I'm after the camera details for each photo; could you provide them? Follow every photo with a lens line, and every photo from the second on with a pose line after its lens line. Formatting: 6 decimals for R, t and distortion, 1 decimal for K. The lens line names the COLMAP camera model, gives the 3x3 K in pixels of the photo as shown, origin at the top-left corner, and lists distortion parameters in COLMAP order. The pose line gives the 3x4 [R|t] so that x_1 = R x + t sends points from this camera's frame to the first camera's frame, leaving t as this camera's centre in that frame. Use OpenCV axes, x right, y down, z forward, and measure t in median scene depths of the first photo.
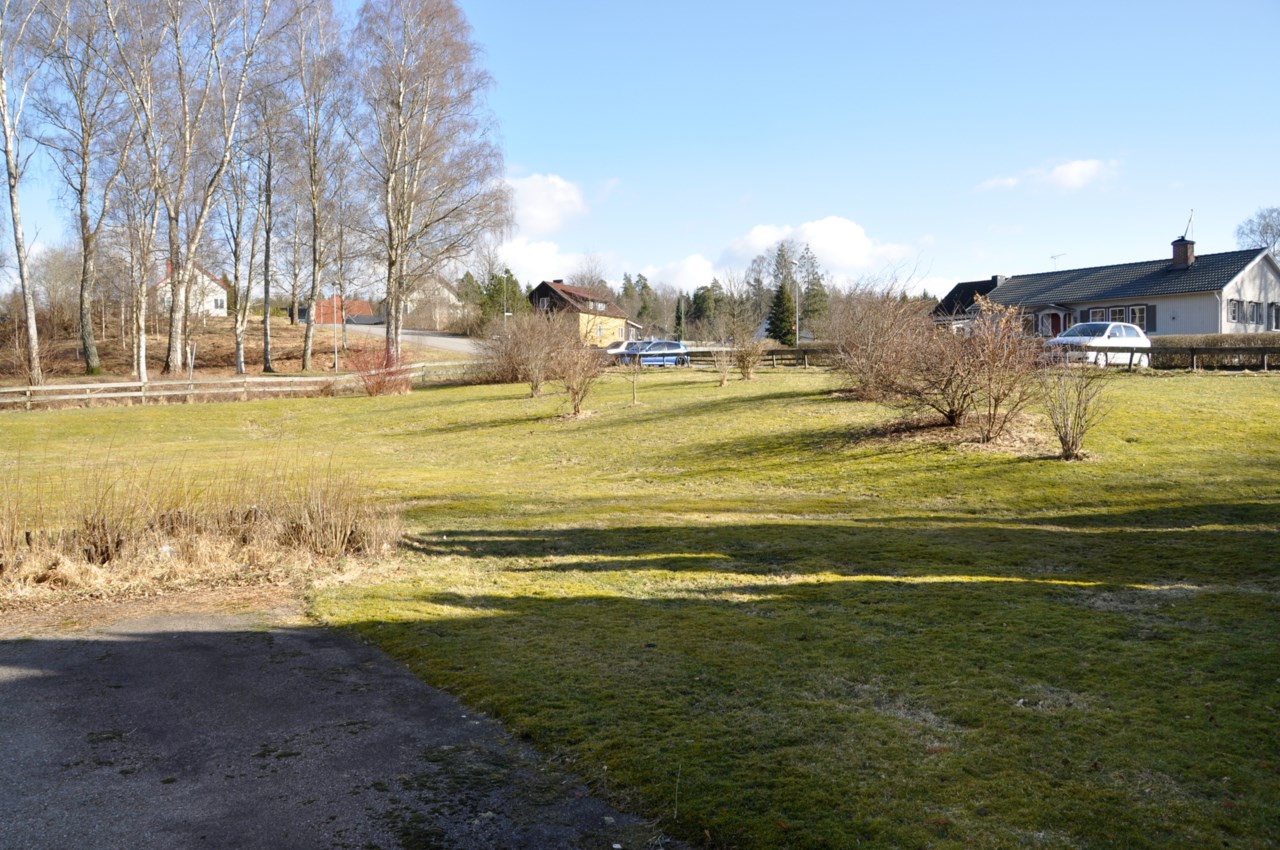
lens RADIAL K [[986.8, 0, 626.6], [0, 986.8, 430.3], [0, 0, 1]] dist [-0.170715, 0.118217]
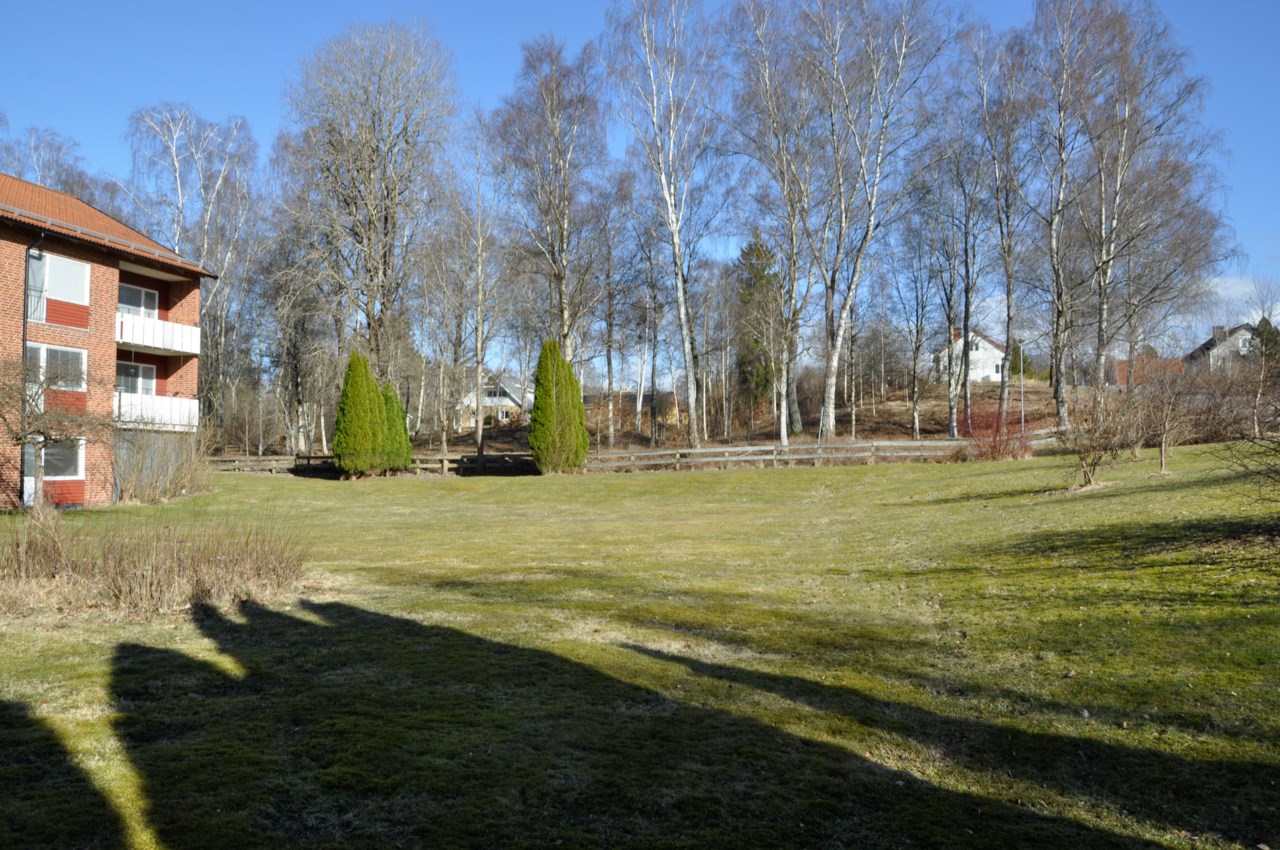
lens RADIAL K [[986.8, 0, 626.6], [0, 986.8, 430.3], [0, 0, 1]] dist [-0.170715, 0.118217]
pose [[0.683196, -0.014269, -0.730096, 0.153690], [-0.035893, 0.997944, -0.053091, -0.004404], [0.729352, 0.062477, 0.681280, 0.136574]]
